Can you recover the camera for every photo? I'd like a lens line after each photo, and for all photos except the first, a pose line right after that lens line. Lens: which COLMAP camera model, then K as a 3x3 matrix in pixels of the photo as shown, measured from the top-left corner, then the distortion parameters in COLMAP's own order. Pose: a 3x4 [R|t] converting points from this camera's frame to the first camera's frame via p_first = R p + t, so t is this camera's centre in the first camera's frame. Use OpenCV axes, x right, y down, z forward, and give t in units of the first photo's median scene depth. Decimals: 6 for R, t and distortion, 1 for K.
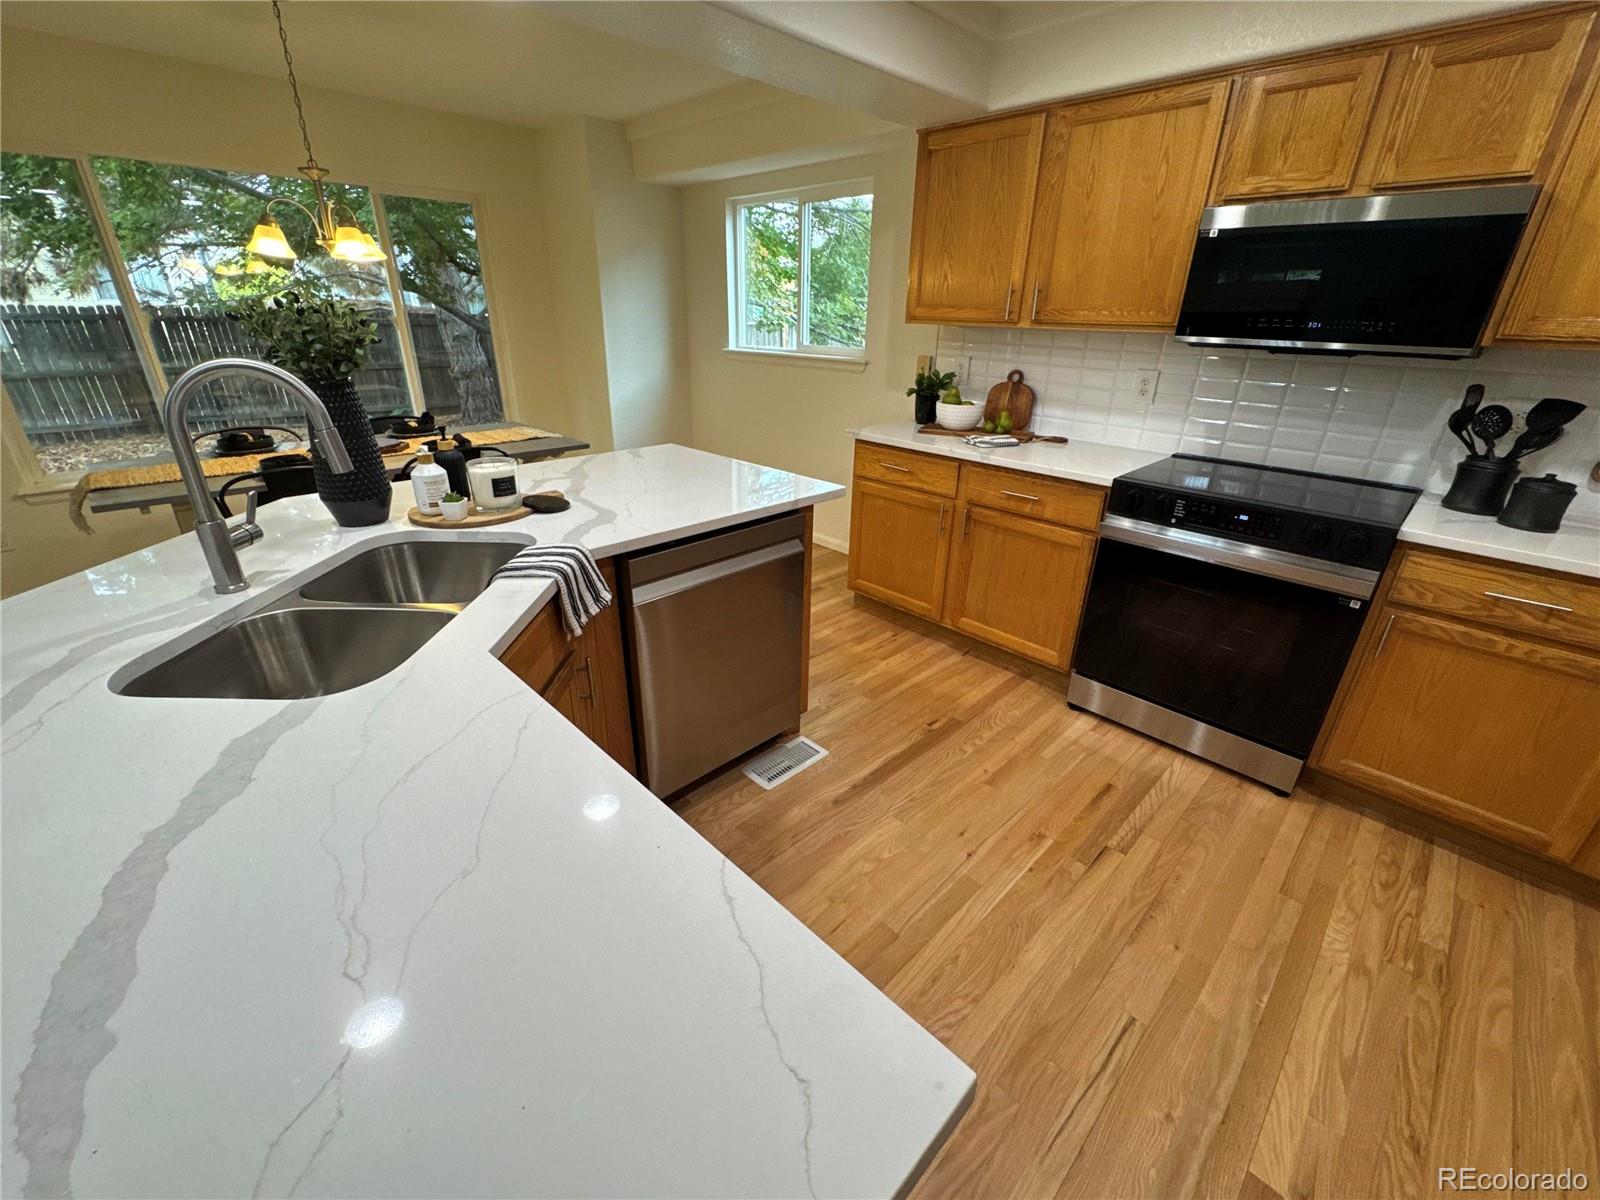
lens RADIAL K [[655.7, 0, 802.6], [0, 655.7, 600.4], [0, 0, 1]] dist [-0.008494, 0.000174]
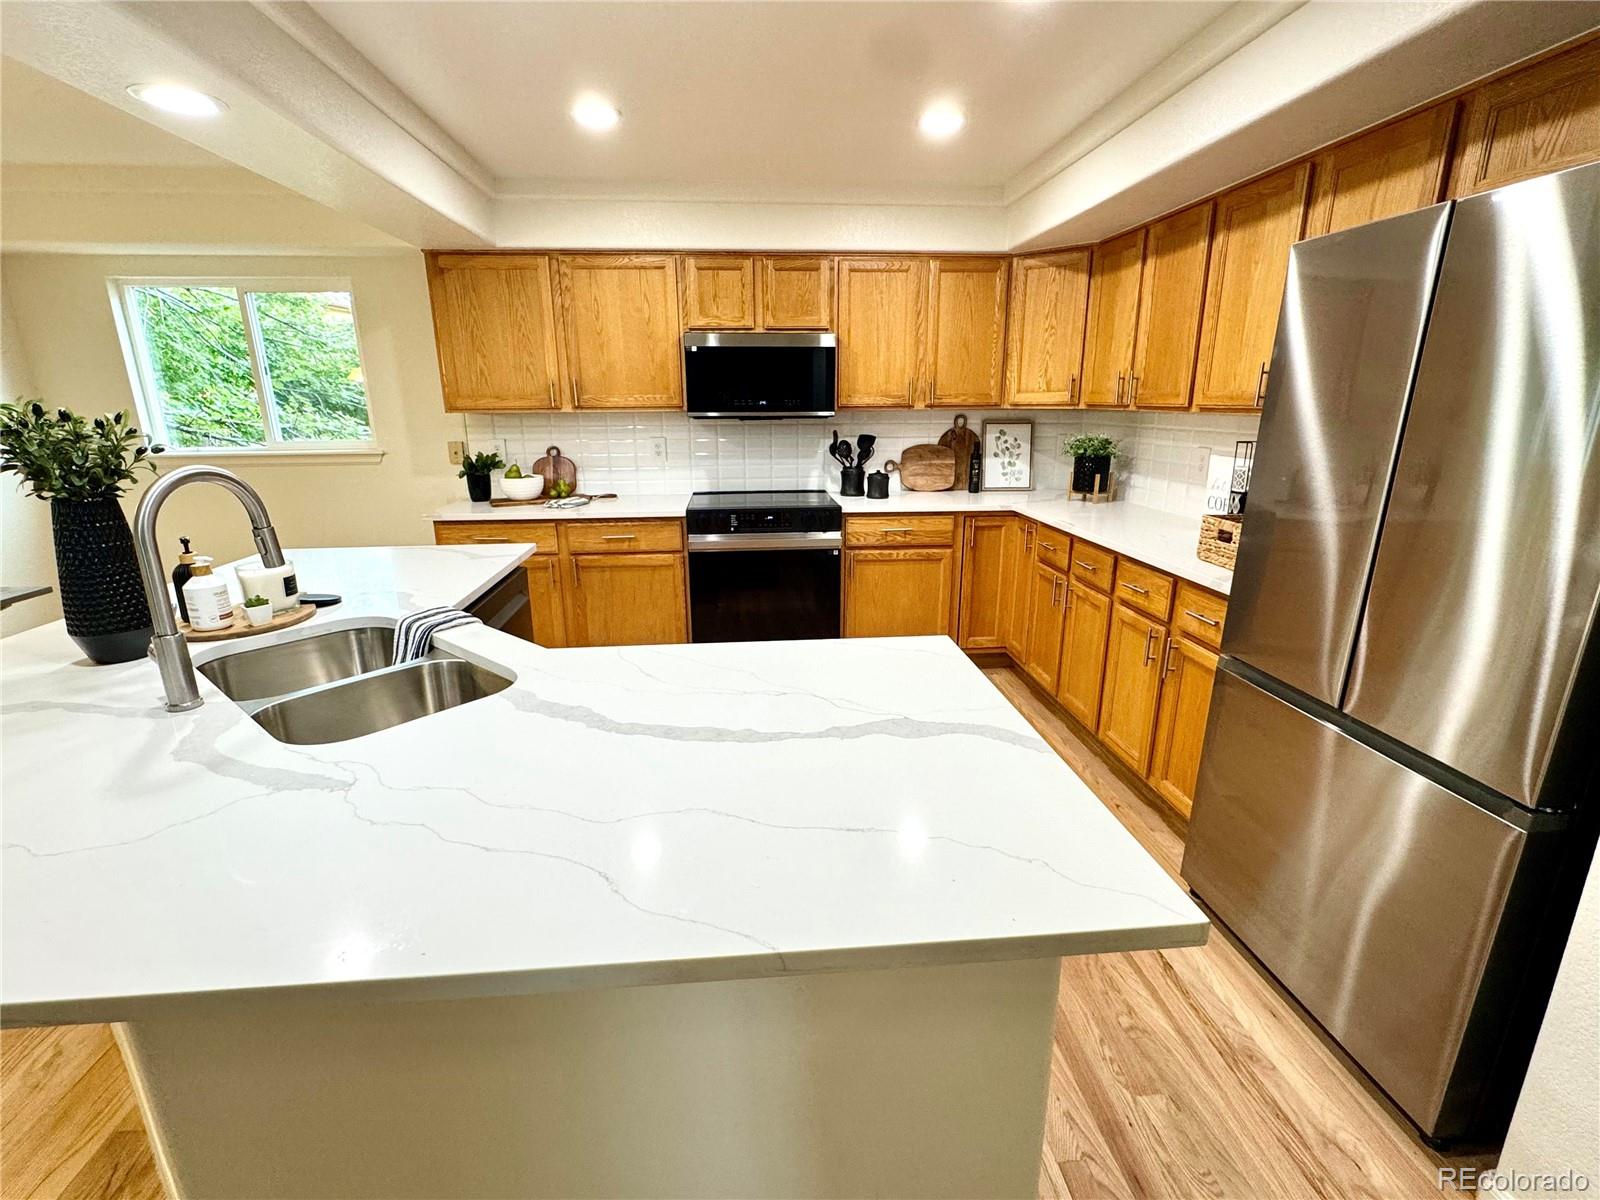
lens RADIAL K [[735.9, 0, 795.9], [0, 735.9, 601.8], [0, 0, 1]] dist [-0.001800, -0.001090]
pose [[0.639349, -0.228516, 0.734175, -0.597096], [0.327746, 0.944726, 0.008637, 0.066715], [-0.695568, 0.235101, 0.678905, -0.205320]]
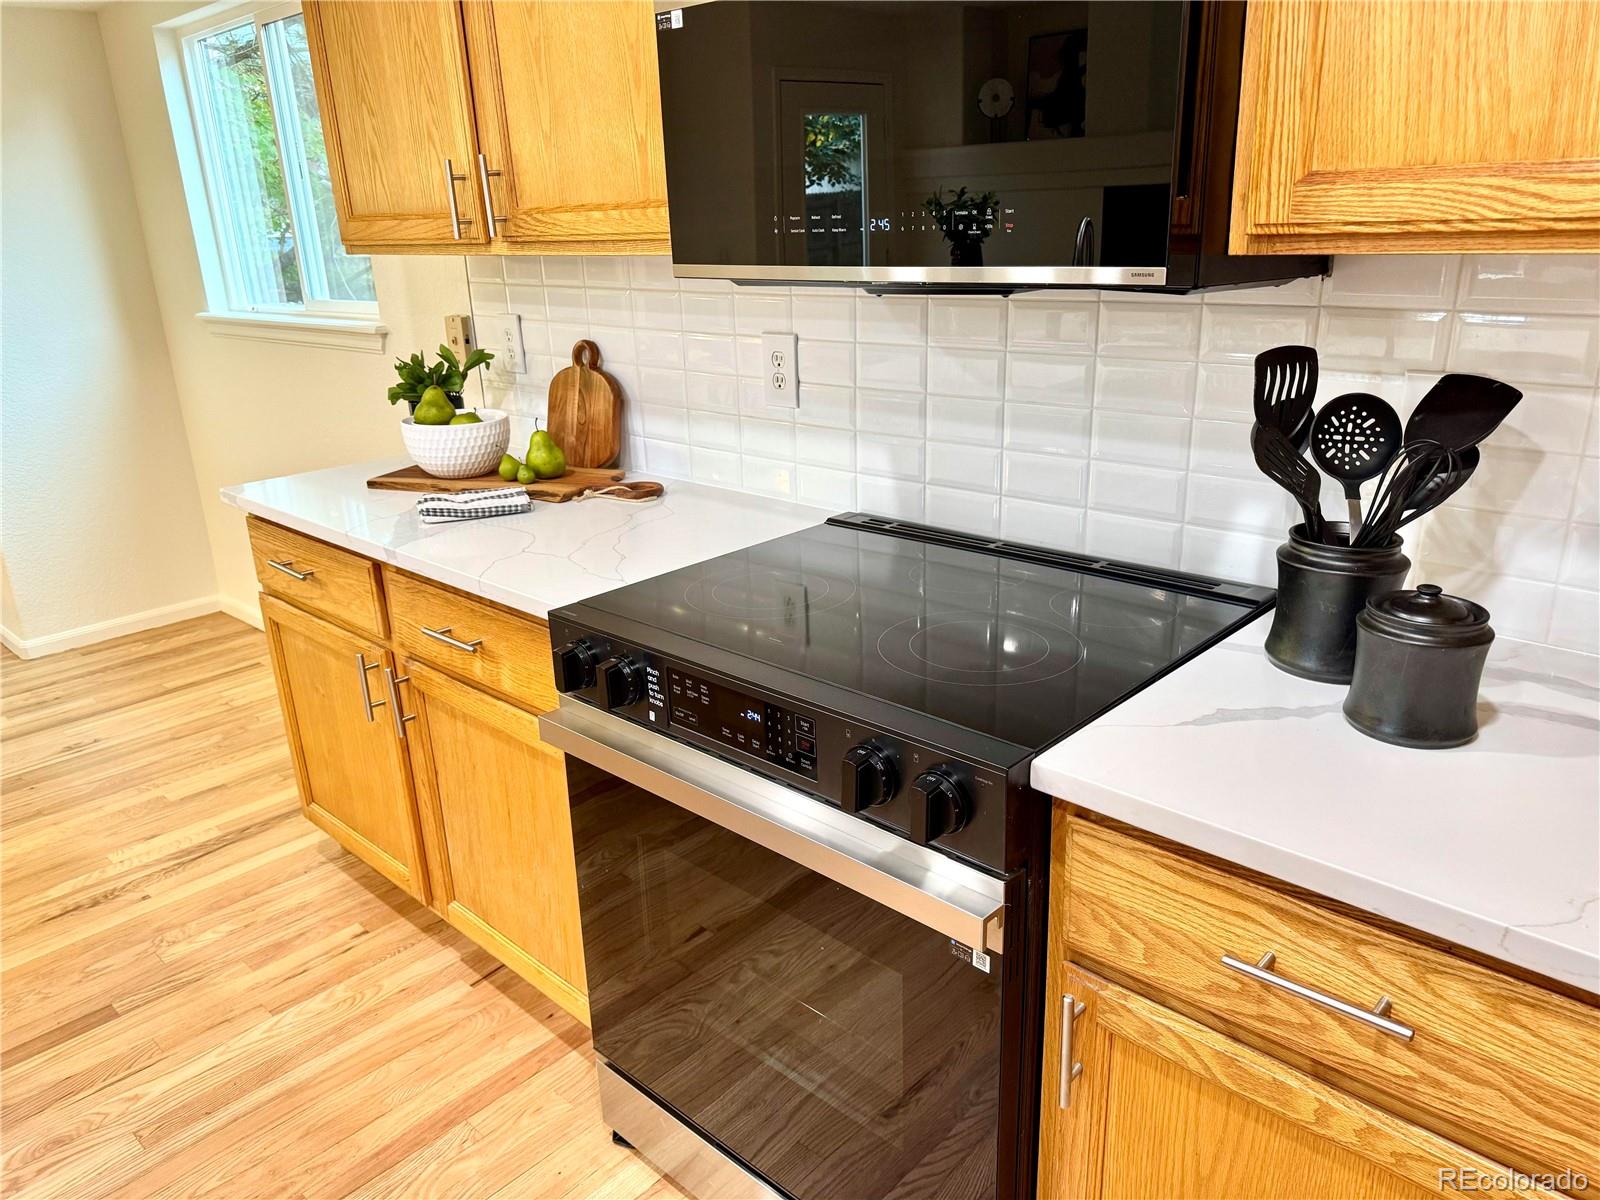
lens RADIAL K [[1122.8, 0, 808.5], [0, 1122.8, 597.6], [0, 0, 1]] dist [0.056143, -0.044312]
pose [[0.997891, -0.064207, 0.009553, 0.635618], [0.064793, 0.994160, -0.086298, -0.123787], [-0.003957, 0.086735, 0.996224, 0.294520]]
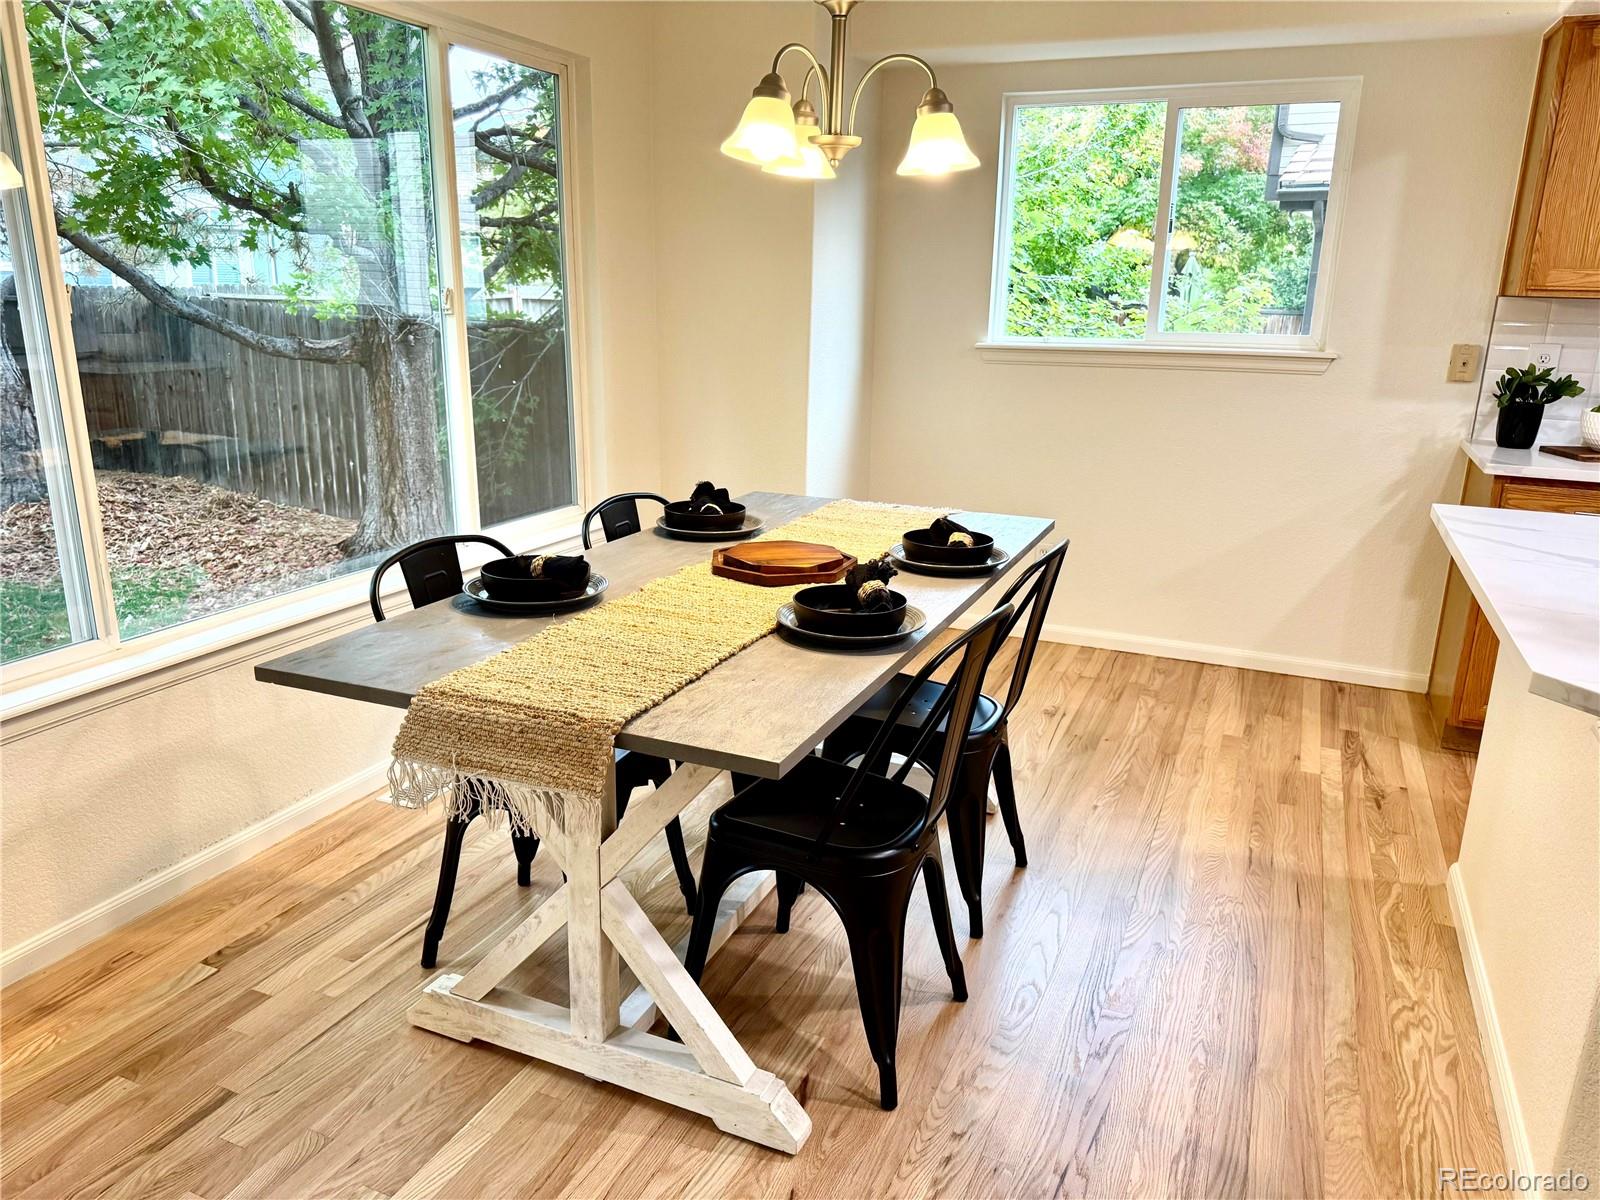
lens RADIAL K [[1122.8, 0, 800.9], [0, 1122.8, 596.1], [0, 0, 1]] dist [0.056143, -0.044312]
pose [[0.925647, -0.100862, 0.364698, -1.281726], [0.150593, 0.982398, -0.110527, -0.162791], [-0.347131, 0.157230, 0.924543, 0.352964]]
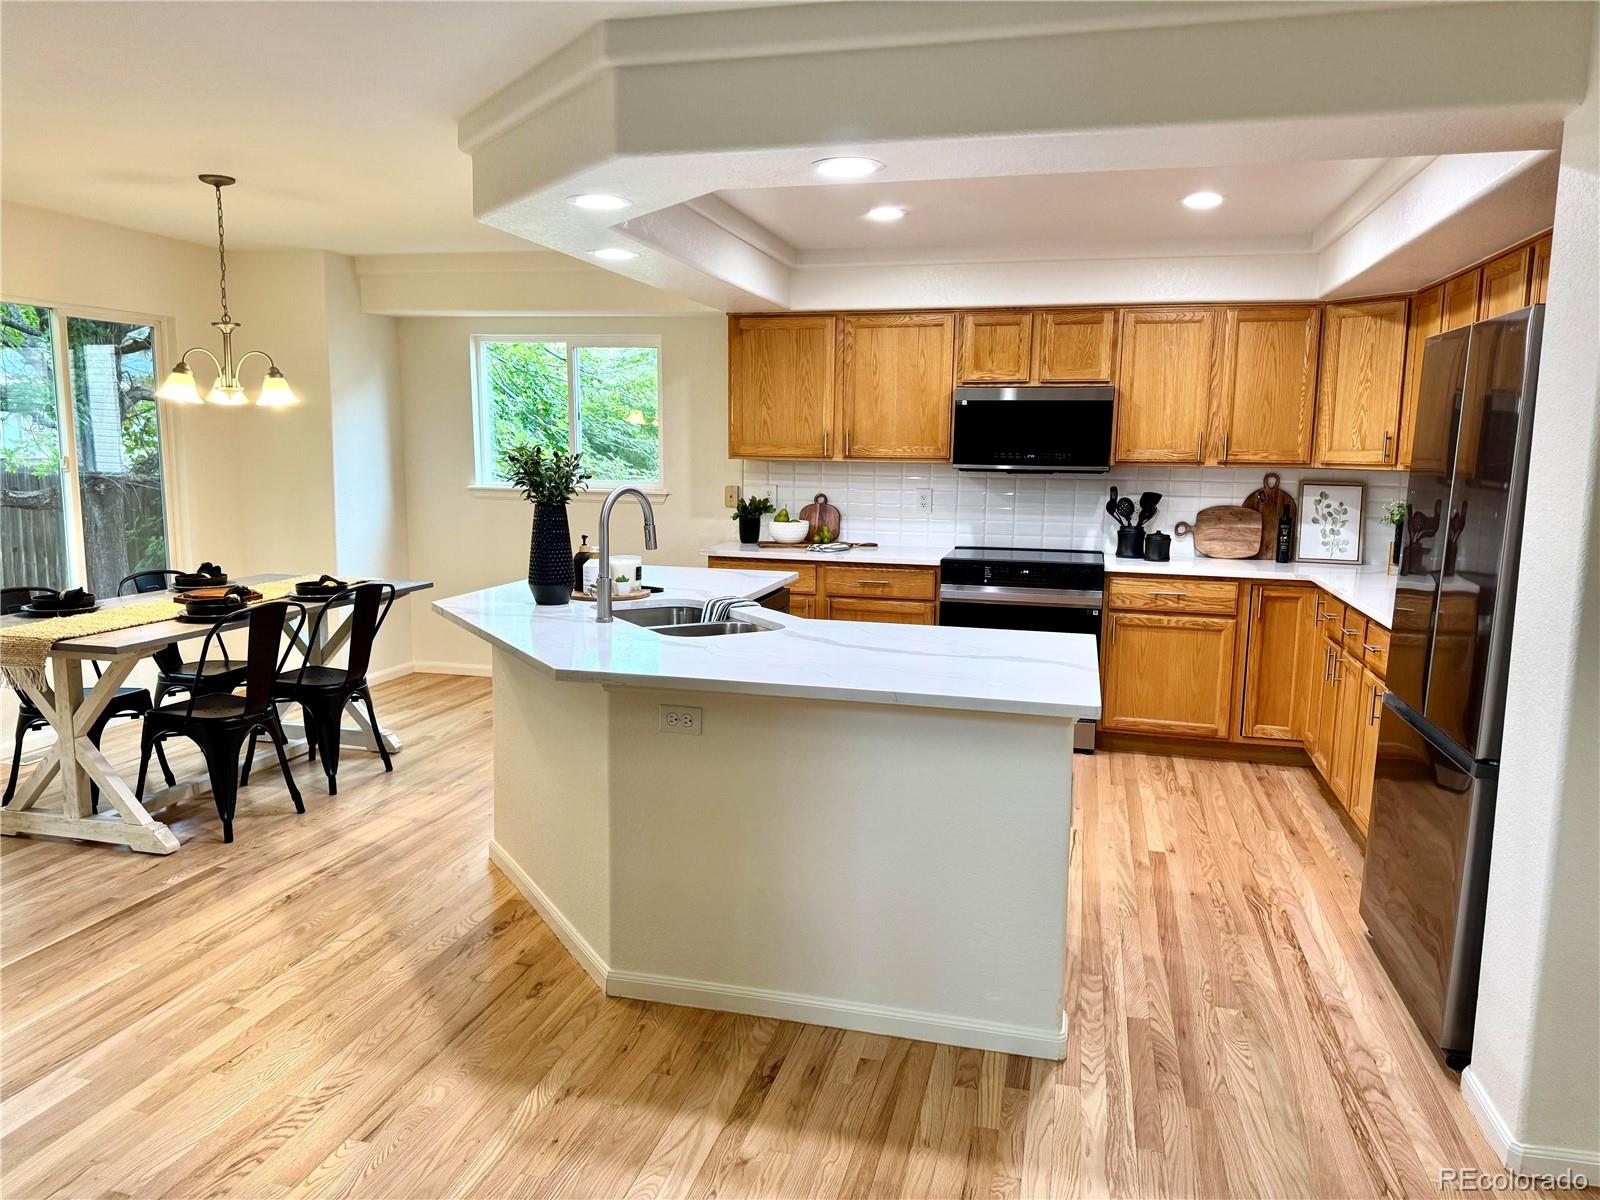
lens RADIAL K [[1122.8, 0, 794.0], [0, 1122.8, 604.4], [0, 0, 1]] dist [0.056143, -0.044312]
pose [[0.857414, -0.082087, 0.508038, -1.058092], [0.210965, 0.956500, -0.201497, 0.335244], [-0.469399, 0.279944, 0.837434, -0.874702]]
